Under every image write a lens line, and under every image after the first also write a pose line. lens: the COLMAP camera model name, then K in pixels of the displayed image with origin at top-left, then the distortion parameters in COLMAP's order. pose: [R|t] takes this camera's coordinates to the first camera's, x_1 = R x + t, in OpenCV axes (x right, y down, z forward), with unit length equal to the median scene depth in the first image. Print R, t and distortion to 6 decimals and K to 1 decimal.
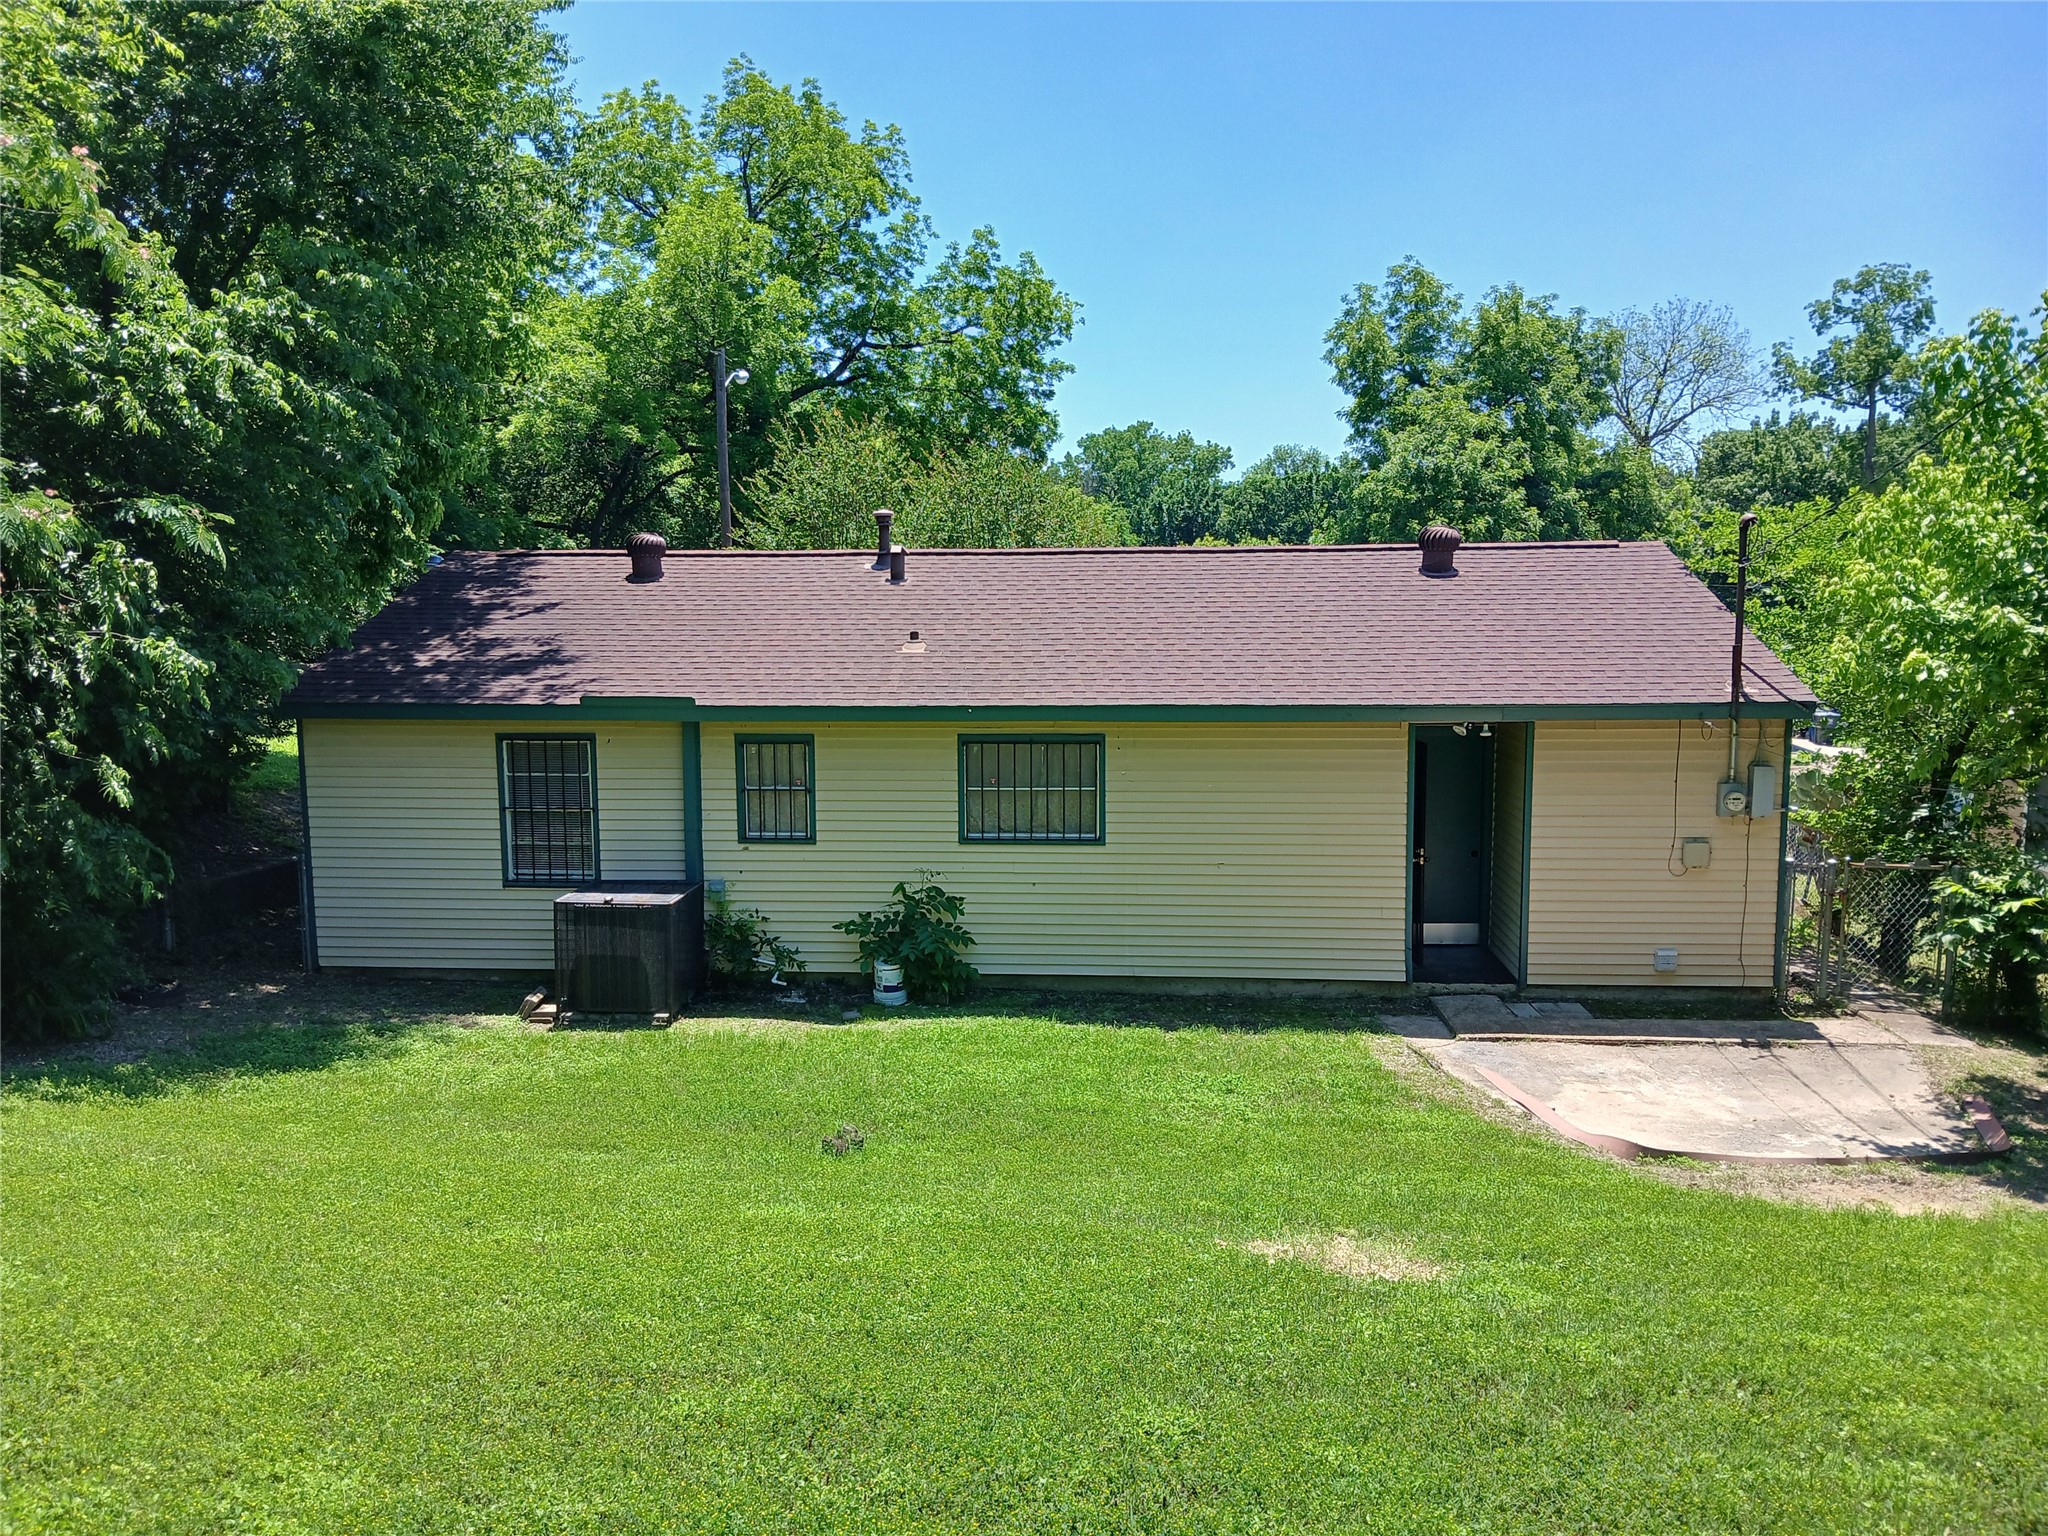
lens RADIAL K [[1584.8, 0, 1002.1], [0, 1584.8, 769.1], [0, 0, 1]] dist [0.120925, -0.301393]
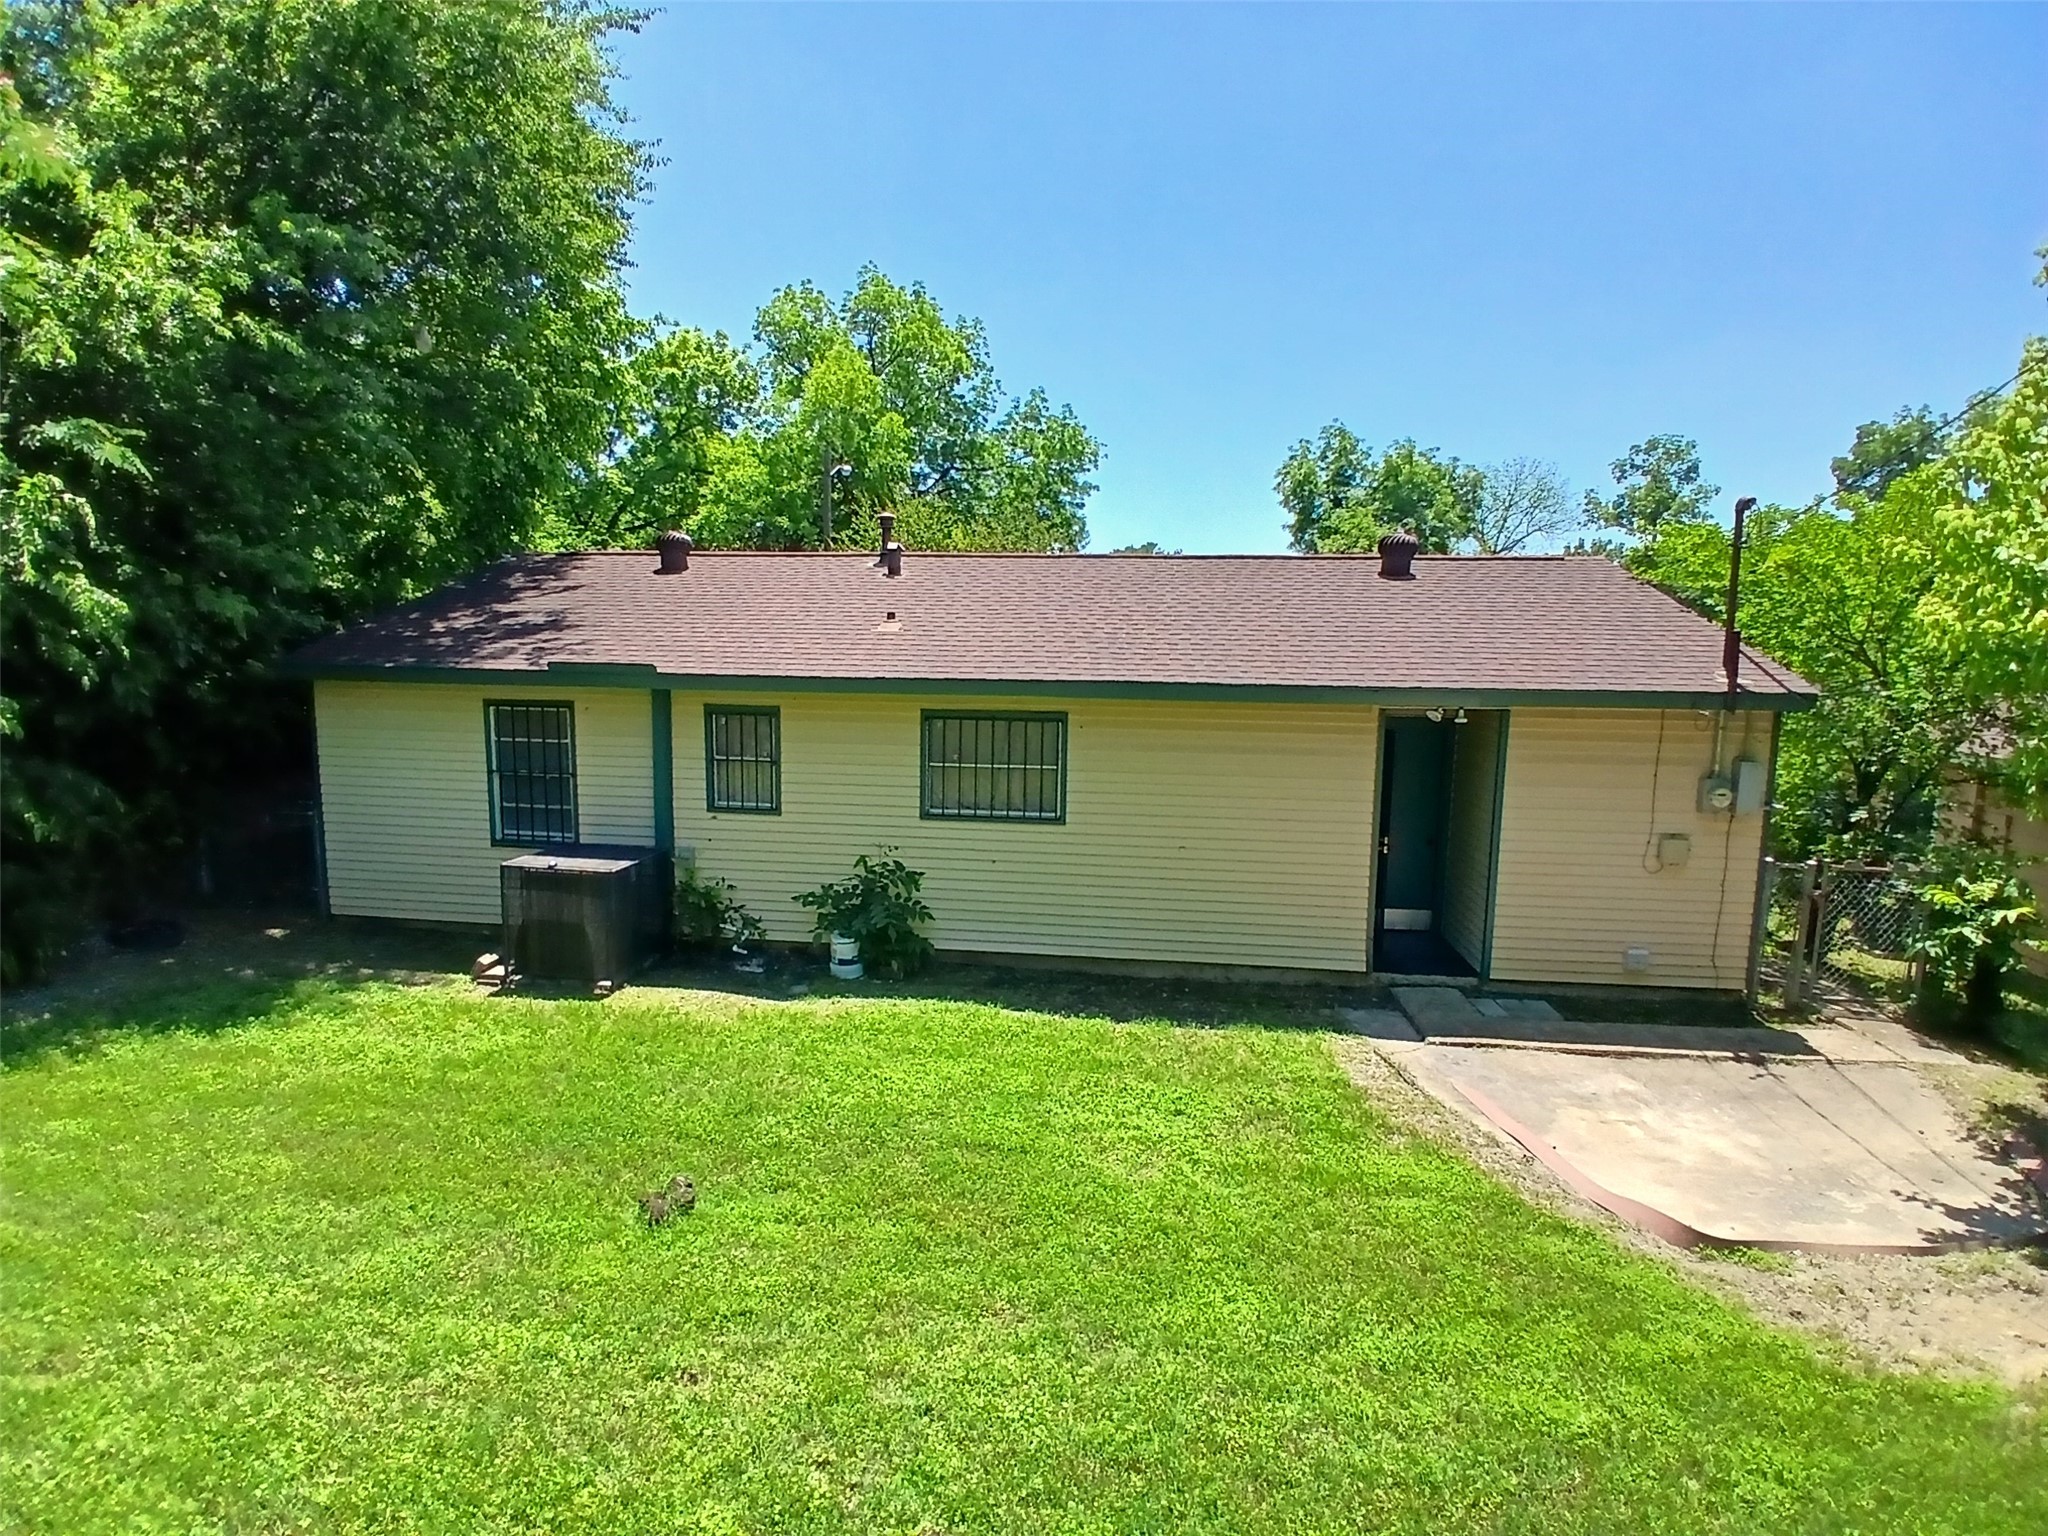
lens RADIAL K [[1019.6, 0, 1015.9], [0, 1019.6, 780.3], [0, 0, 1]] dist [0.010880, -0.052449]
pose [[0.998868, 0.028111, -0.038373, 0.057581], [-0.027731, 0.999561, 0.010418, 0.014458], [0.038649, -0.009342, 0.999209, 0.361699]]
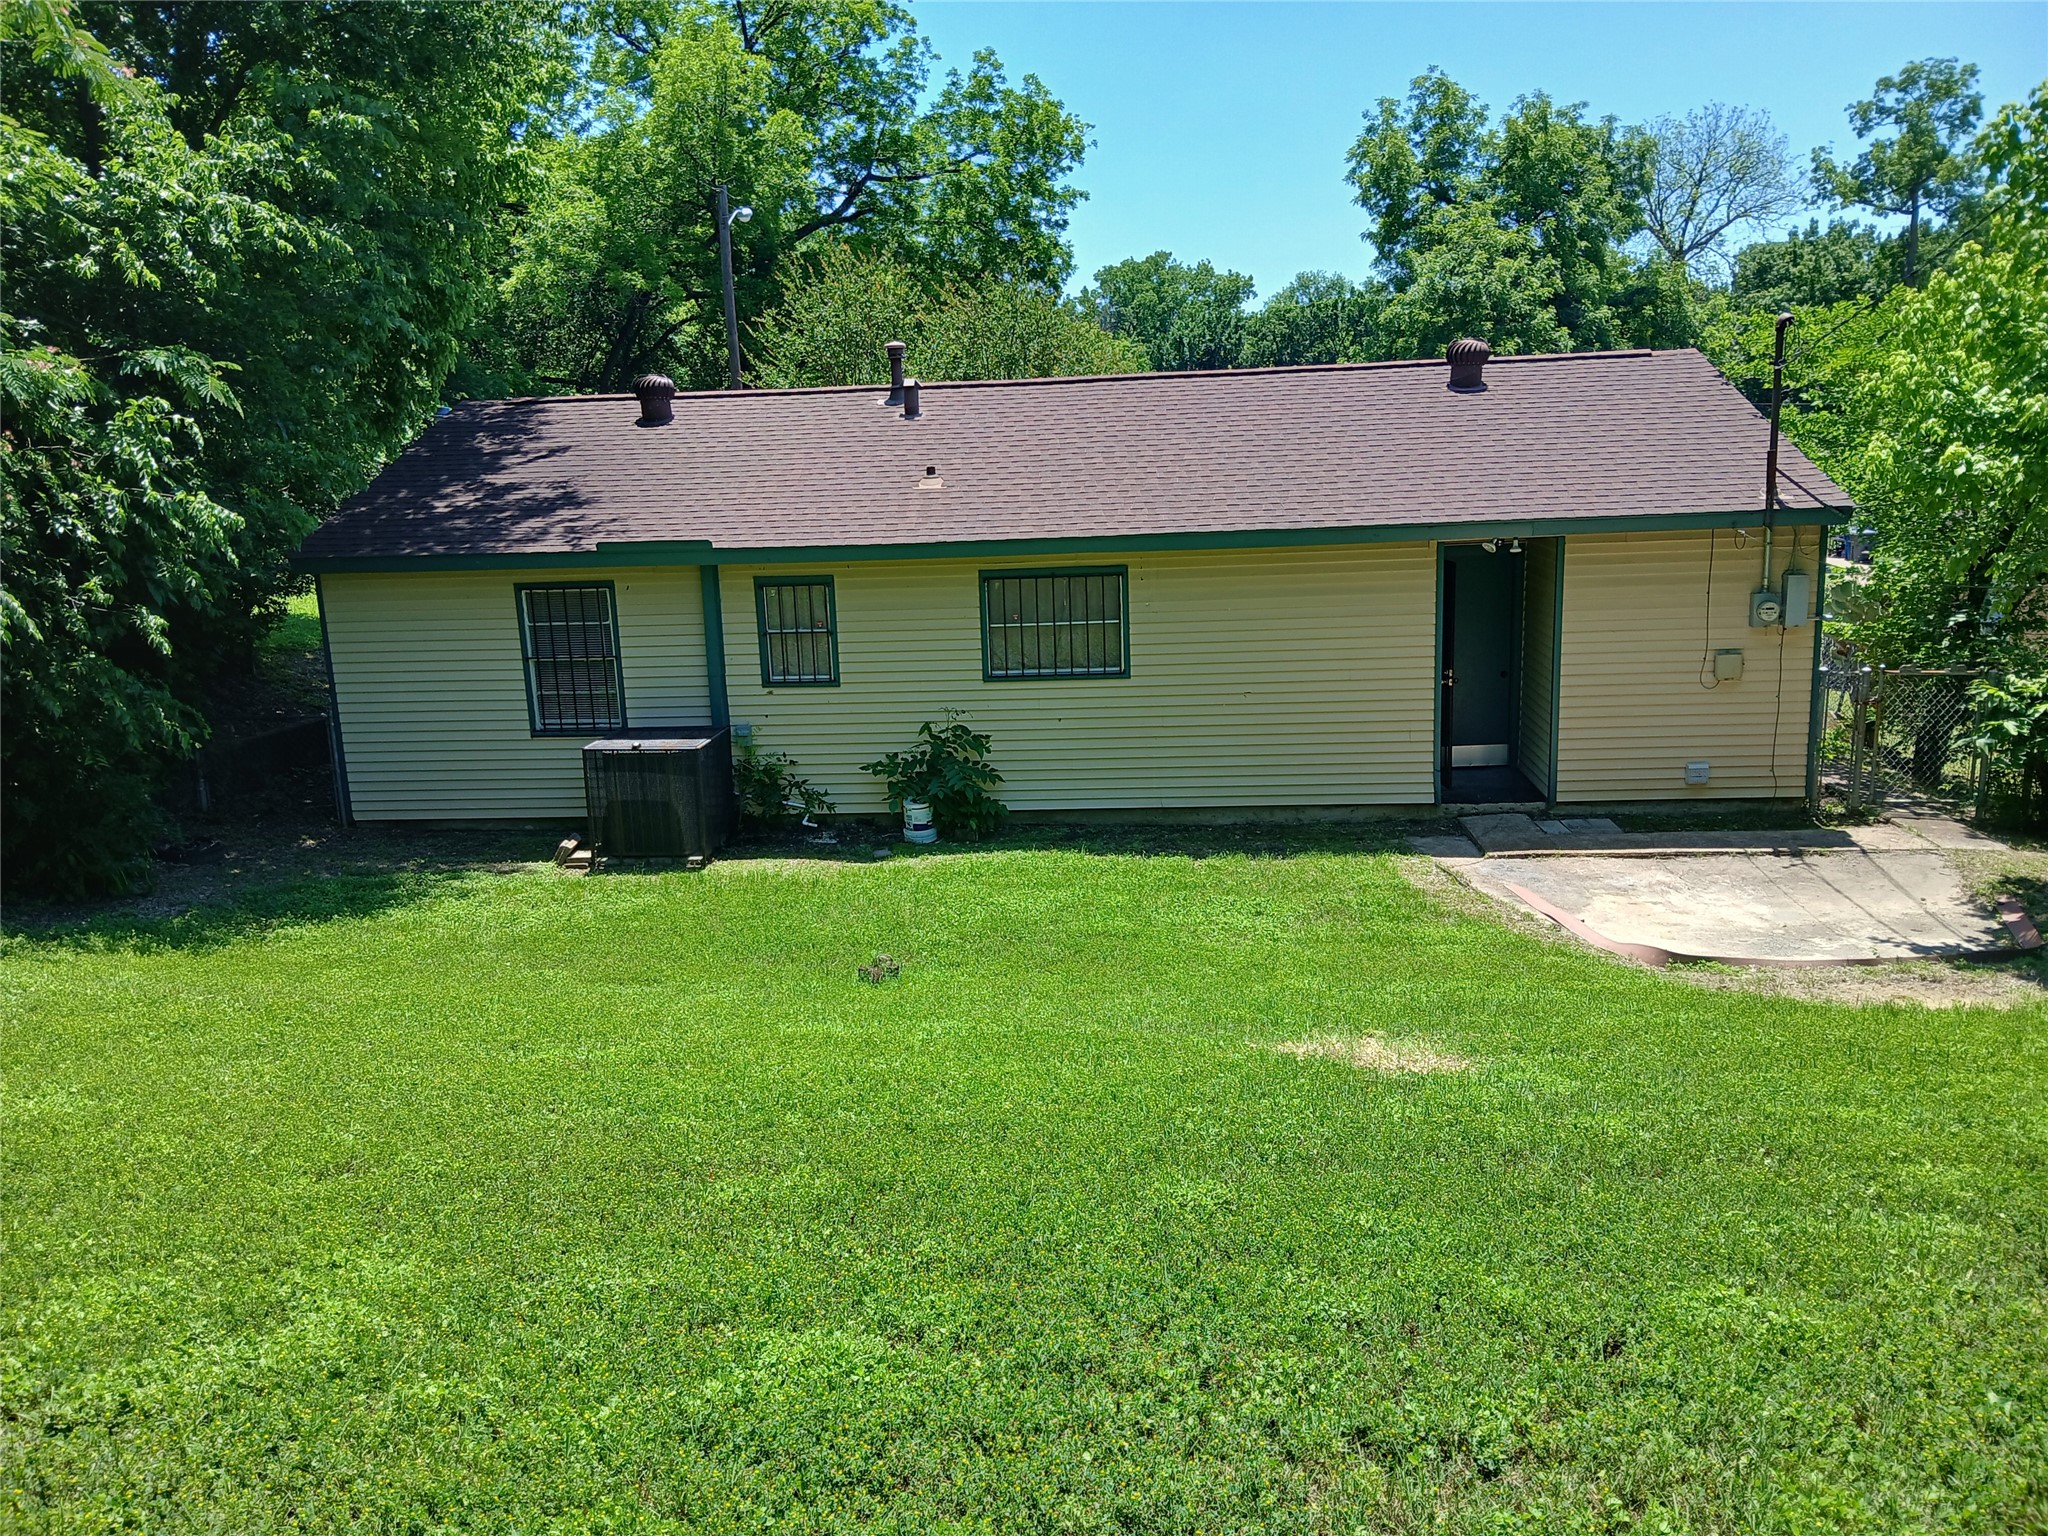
lens RADIAL K [[1589.1, 0, 1004.6], [0, 1589.1, 770.6], [0, 0, 1]] dist [0.104621, -0.248638]
pose [[0.999401, -0.030485, -0.016403, 0.000814], [0.031888, 0.995107, 0.093514, 0.010120], [0.013472, -0.093981, 0.995483, 0.001612]]
